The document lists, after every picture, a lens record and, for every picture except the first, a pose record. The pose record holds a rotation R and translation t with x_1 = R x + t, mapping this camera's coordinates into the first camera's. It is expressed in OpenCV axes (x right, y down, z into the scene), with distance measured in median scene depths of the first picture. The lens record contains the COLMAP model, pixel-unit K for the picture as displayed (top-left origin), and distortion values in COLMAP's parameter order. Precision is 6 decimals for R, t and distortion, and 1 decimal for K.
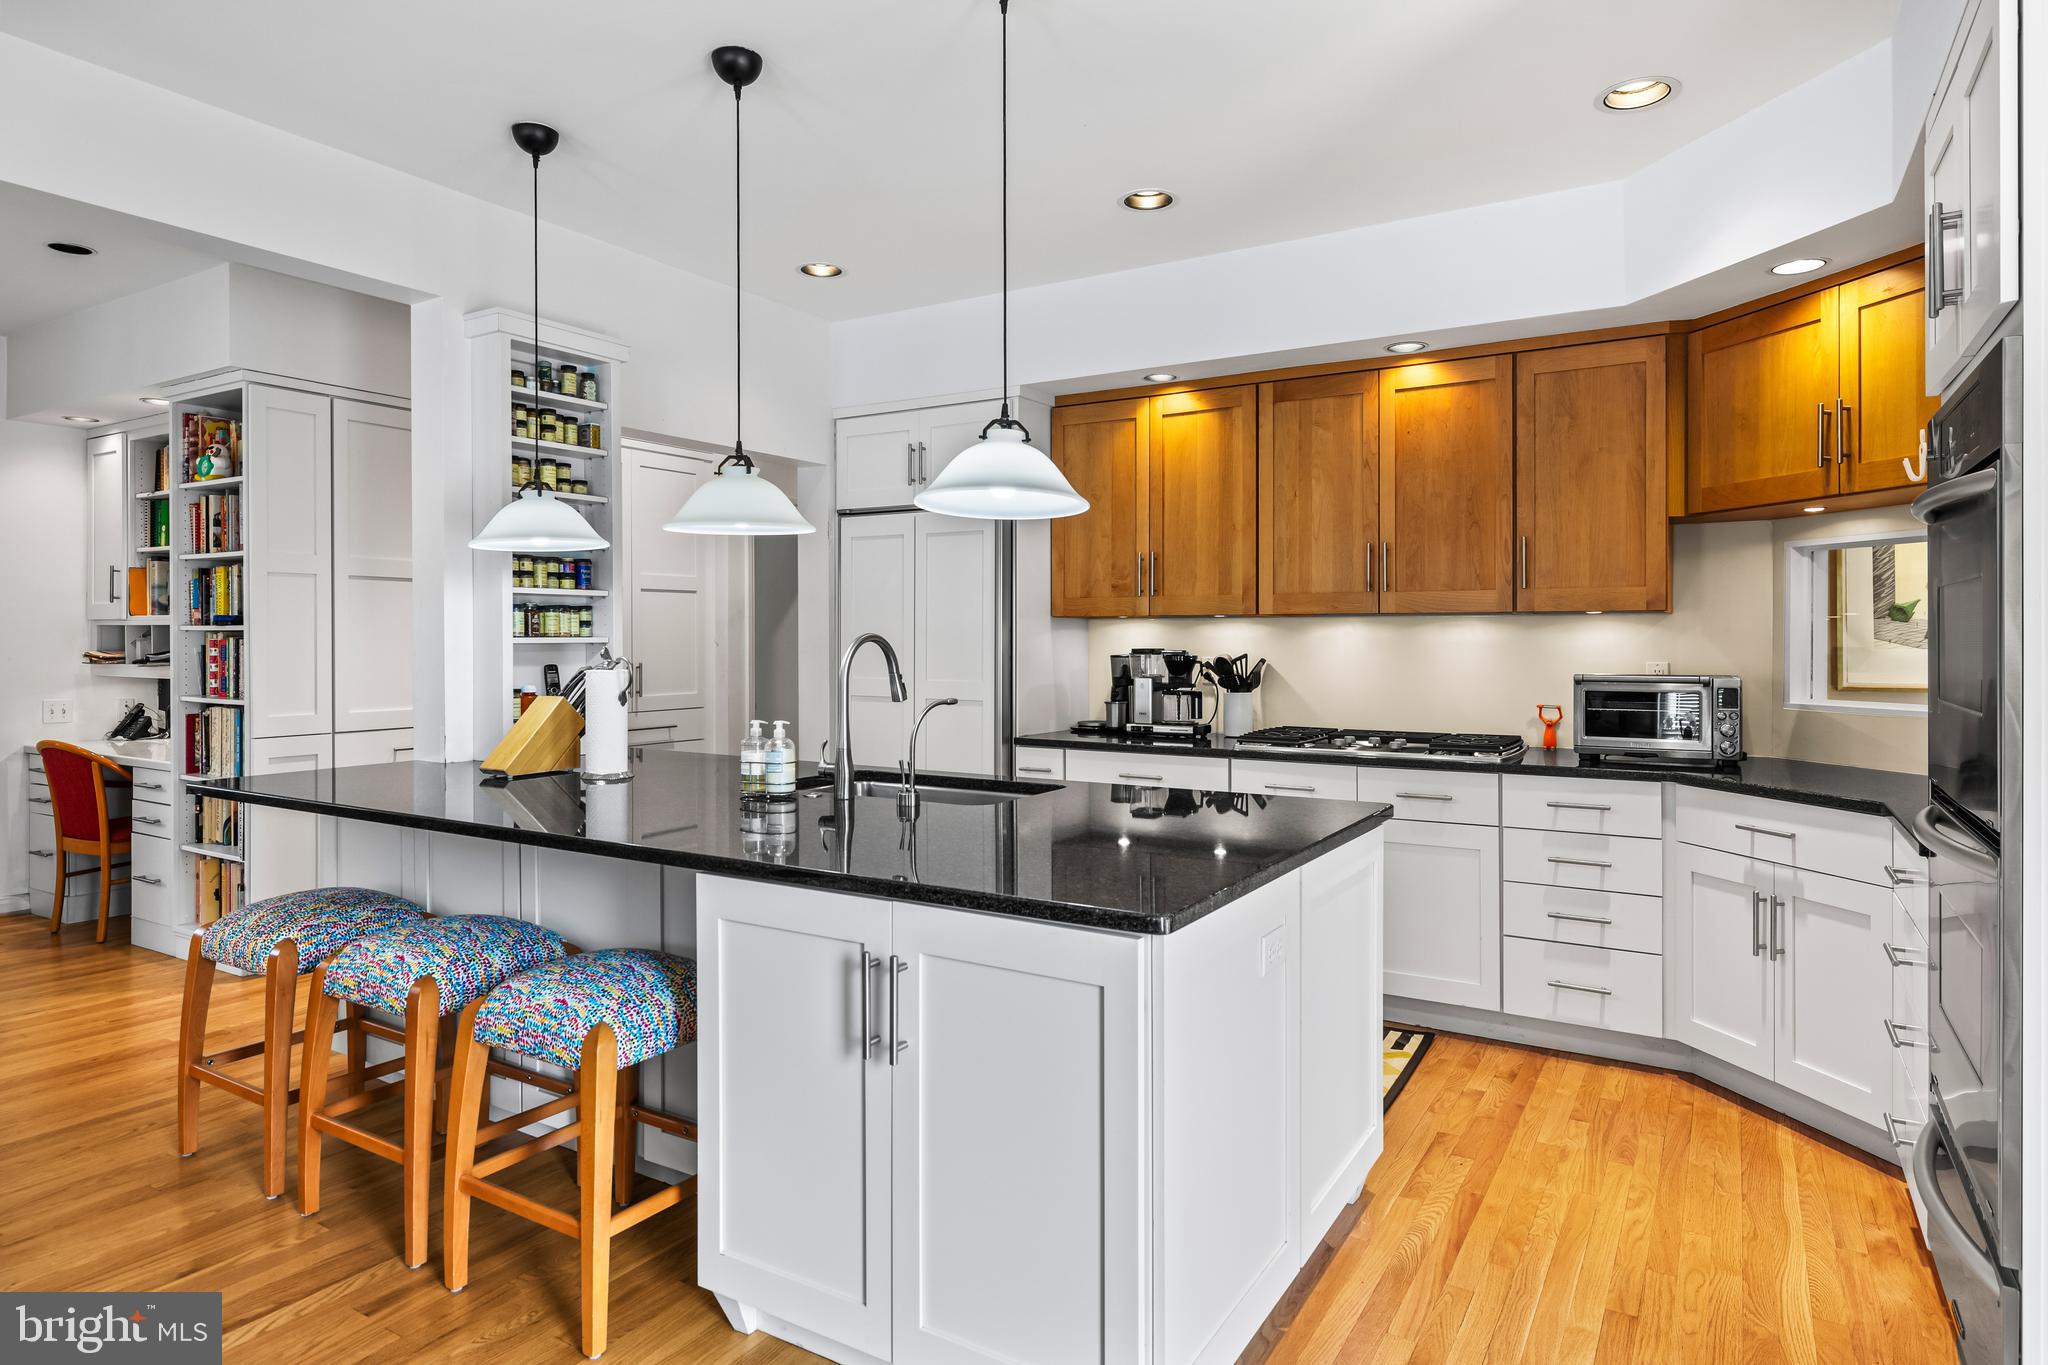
lens RADIAL K [[1163.5, 0, 1035.7], [0, 1163.5, 652.8], [0, 0, 1]] dist [0.011048, 0.000879]
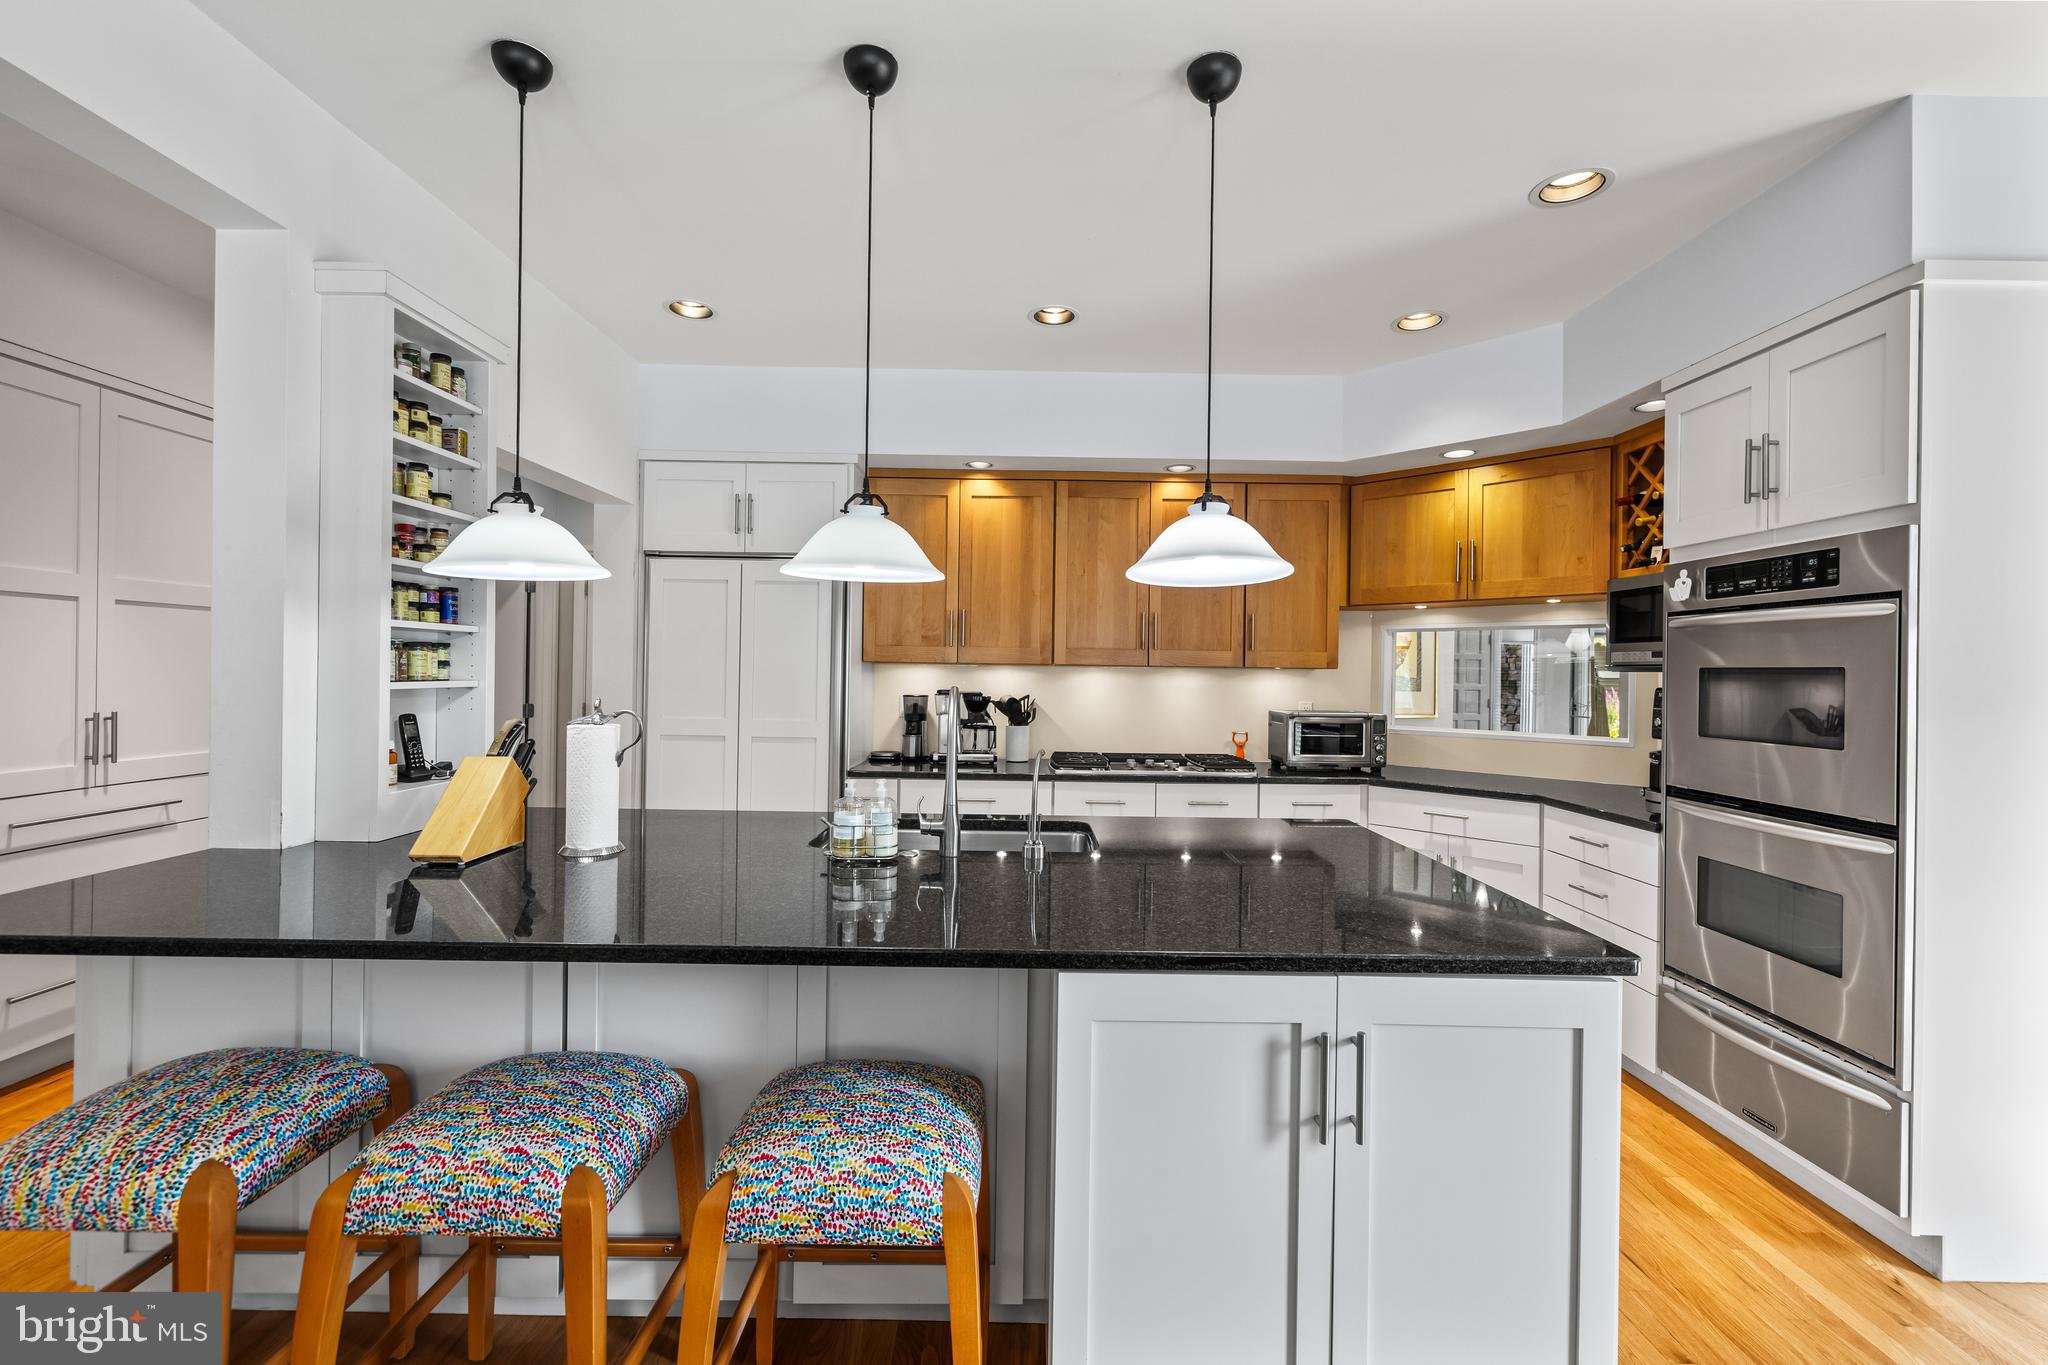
lens RADIAL K [[862.5, 0, 1026.3], [0, 862.5, 671.6], [0, 0, 1]] dist [0.004364, -0.000445]
pose [[0.852812, 0.012518, 0.522068, -0.355603], [-0.007626, 0.999905, -0.011517, -0.015648], [-0.522162, 0.005840, 0.852826, 0.250567]]
